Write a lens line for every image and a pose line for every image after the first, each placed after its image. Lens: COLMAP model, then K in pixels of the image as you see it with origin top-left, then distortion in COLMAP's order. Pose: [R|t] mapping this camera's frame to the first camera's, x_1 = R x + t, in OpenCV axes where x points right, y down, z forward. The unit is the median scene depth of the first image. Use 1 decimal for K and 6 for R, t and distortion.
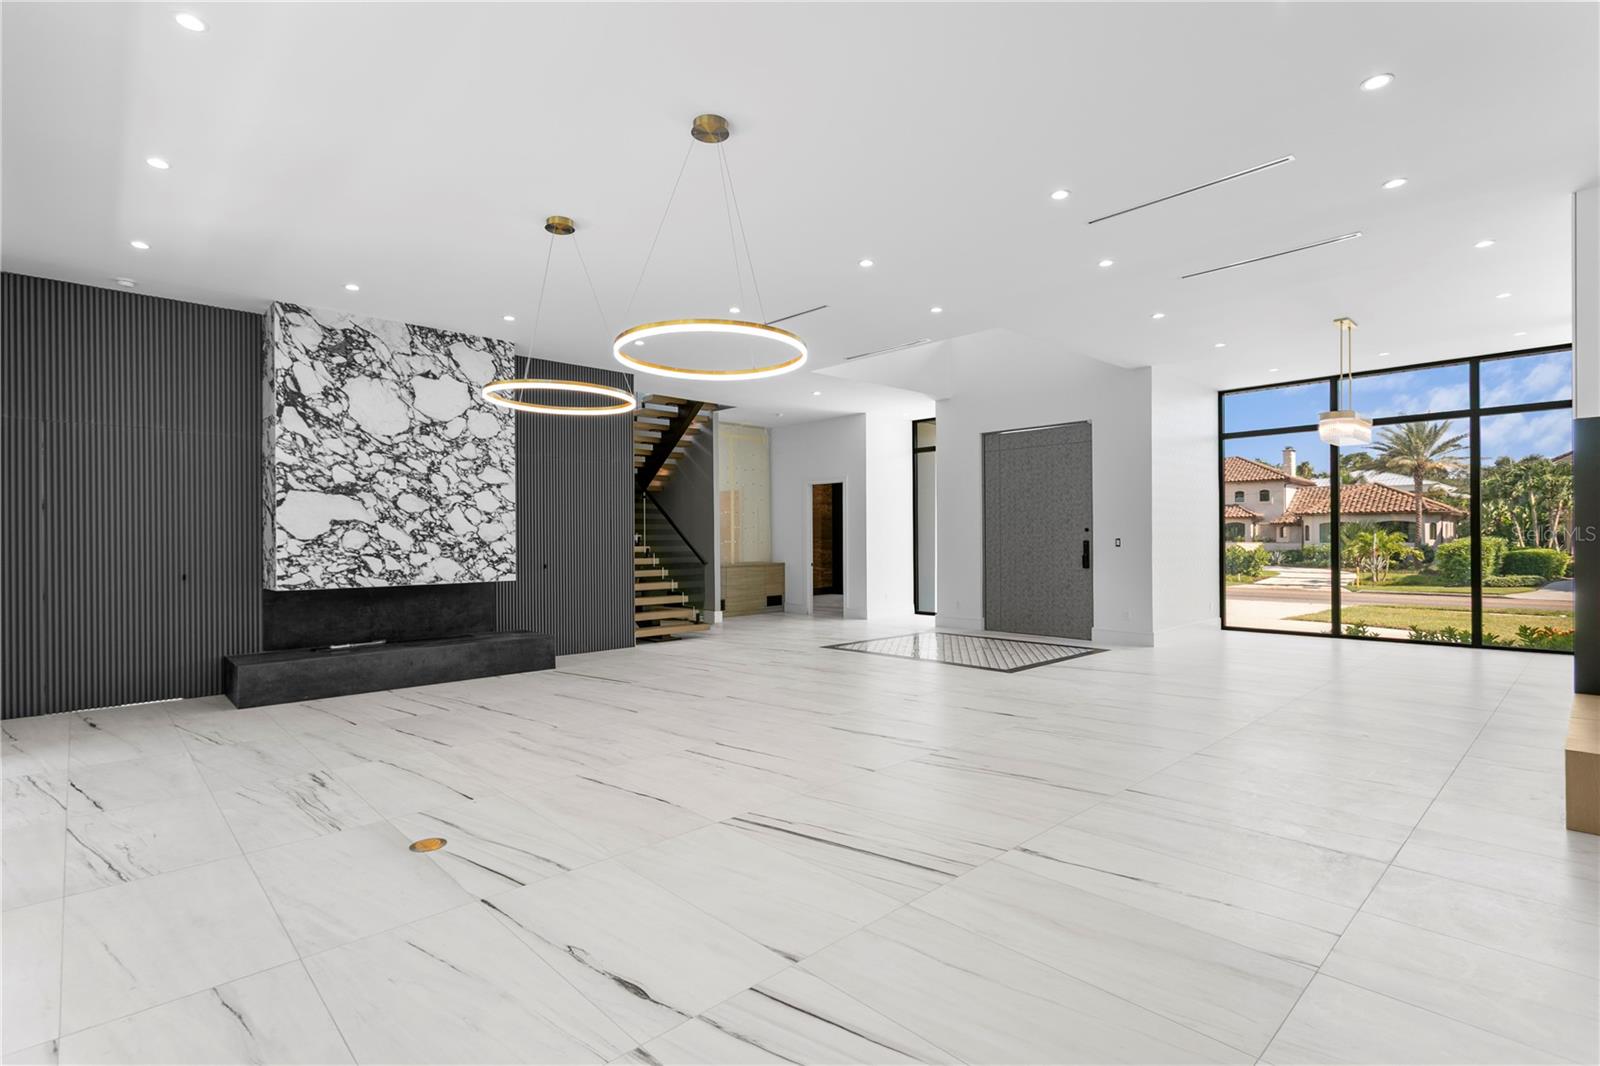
lens RADIAL K [[767.1, 0, 778.9], [0, 767.1, 539.1], [0, 0, 1]] dist [0.004488, 0.001032]
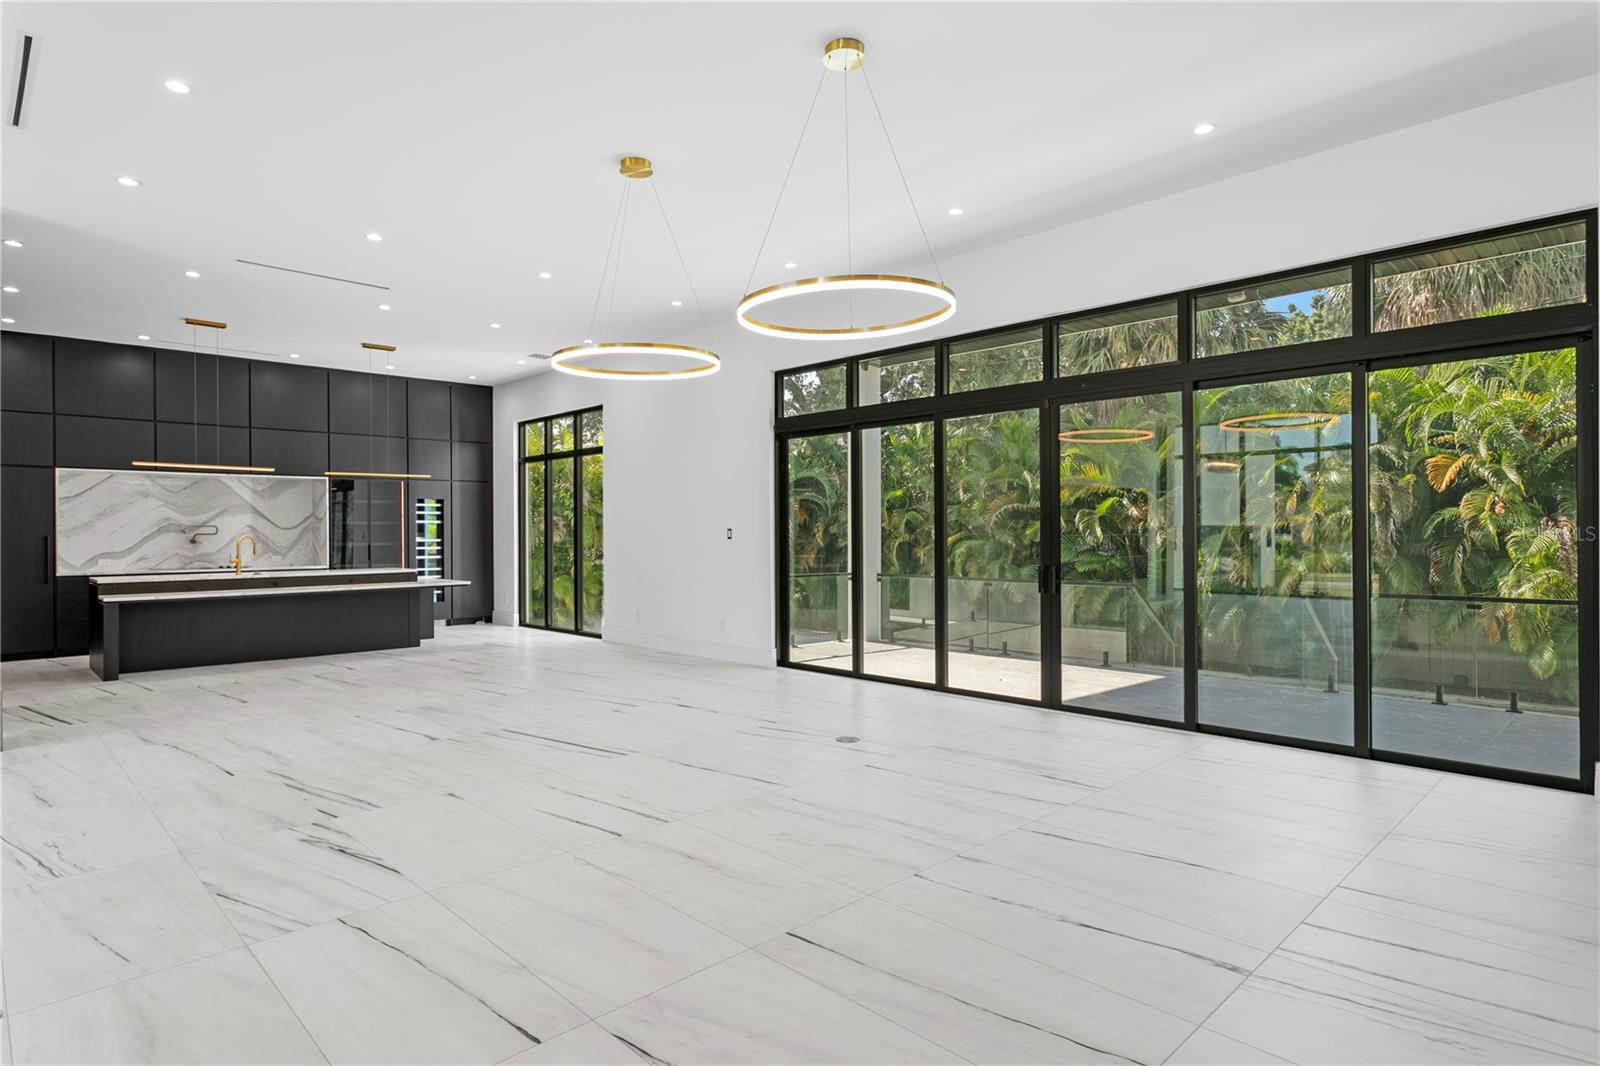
lens RADIAL K [[838.6, 0, 779.4], [0, 838.6, 533.3], [0, 0, 1]] dist [-0.003620, 0.000440]
pose [[-0.999434, 0.015795, -0.029709, -0.135974], [0.015736, 0.999874, 0.002231, 0.005973], [0.029741, 0.001763, -0.999556, 1.171926]]
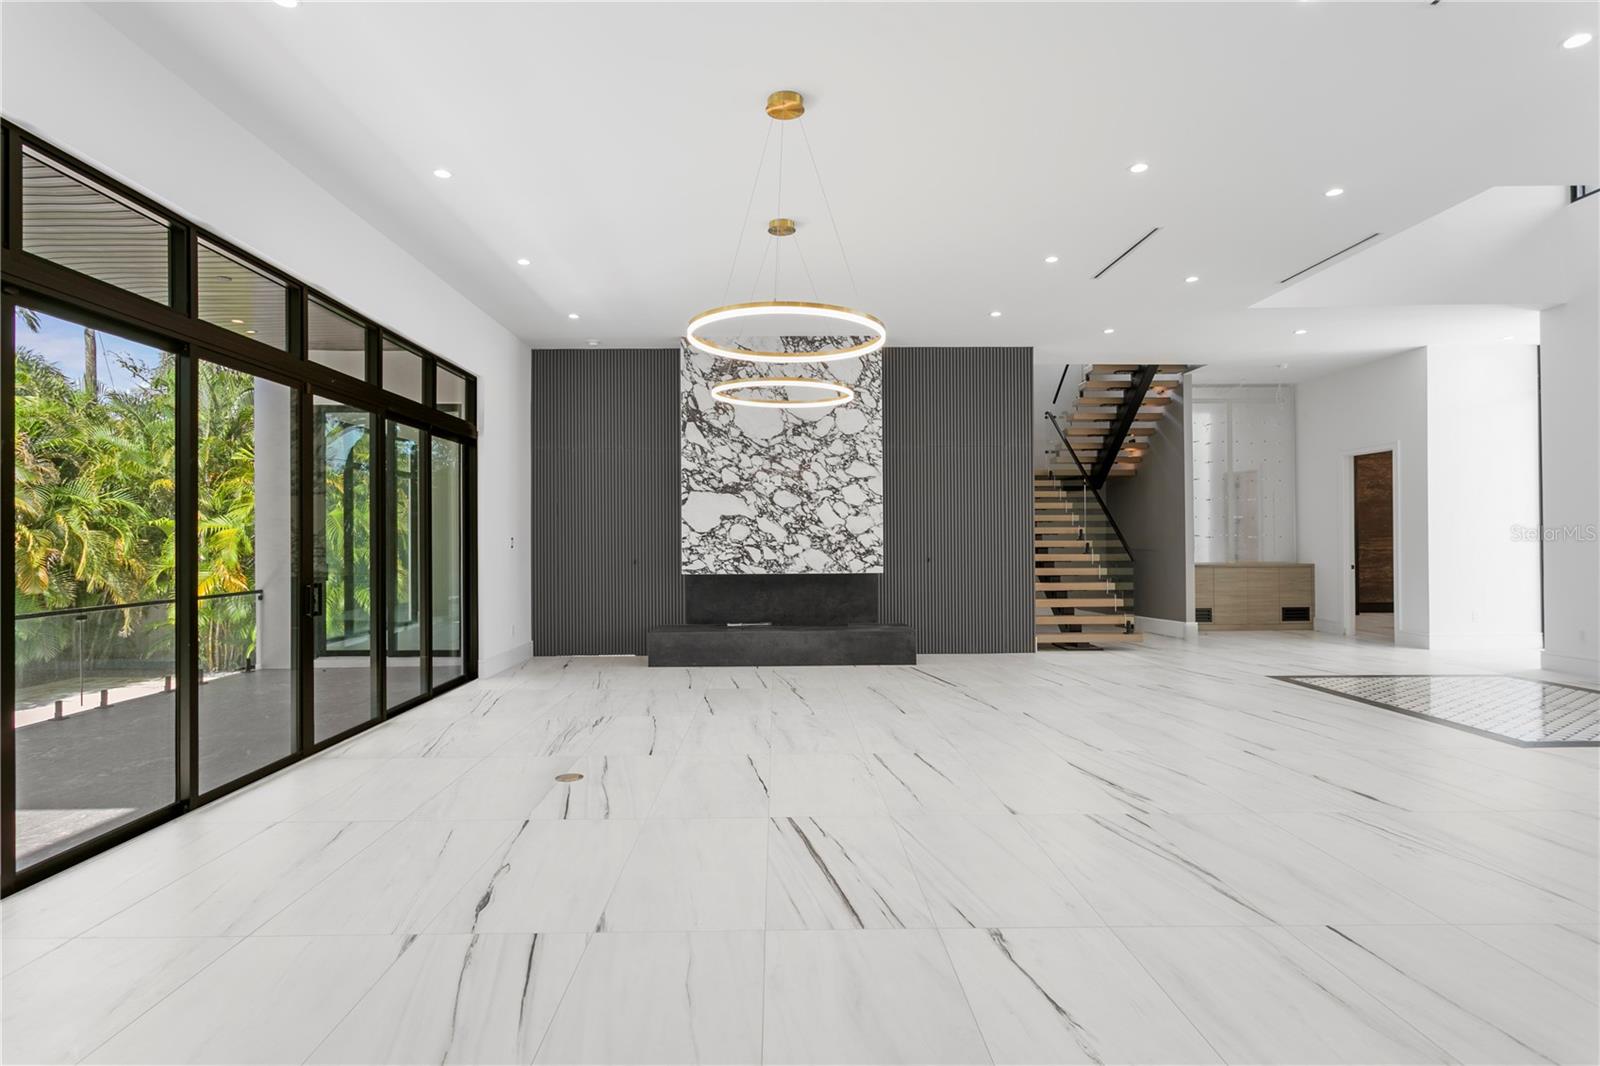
lens RADIAL K [[838.6, 0, 779.4], [0, 838.6, 533.3], [0, 0, 1]] dist [-0.003620, 0.000440]
pose [[0.739555, -0.002087, -0.673093, 0.319504], [0.001071, 0.999998, -0.001925, 0.004617], [0.673096, 0.000703, 0.739555, 0.108212]]
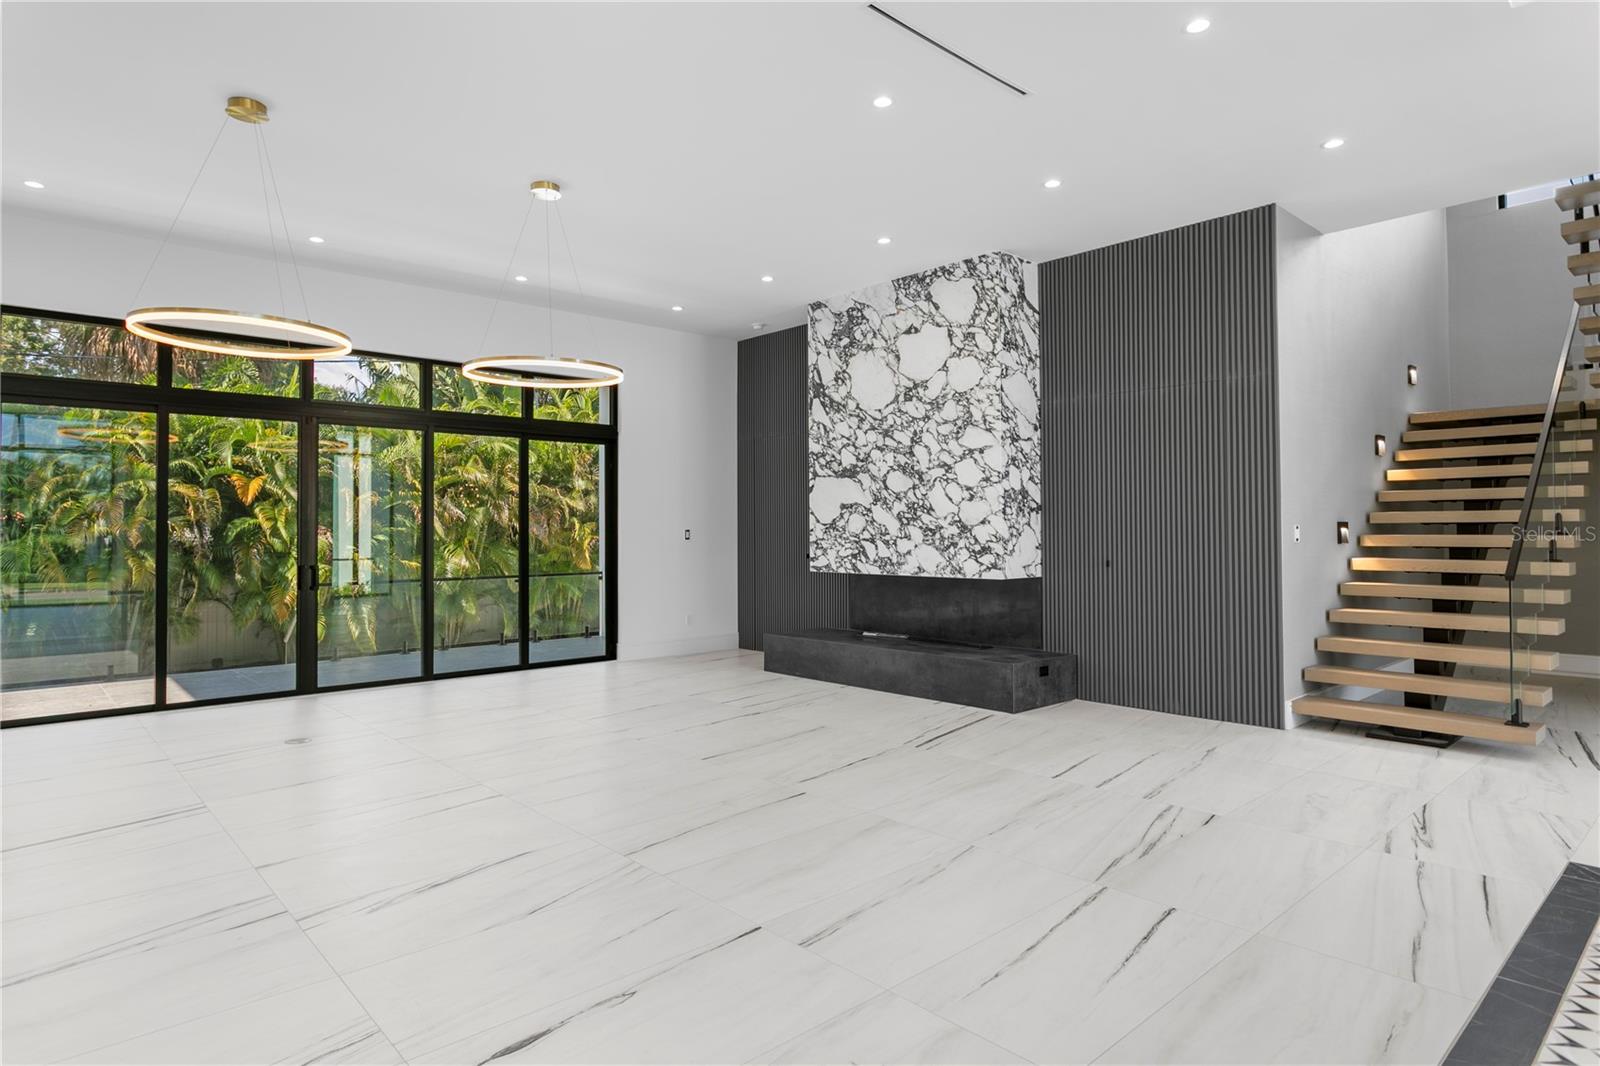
lens RADIAL K [[886.2, 0, 781.0], [0, 886.2, 513.3], [0, 0, 1]] dist [-0.010310, 0.000177]
pose [[-0.010829, -0.015343, -0.999824, 0.530428], [0.002593, 0.999878, -0.015372, 0.004578], [0.999938, -0.002759, -0.010788, 0.872940]]
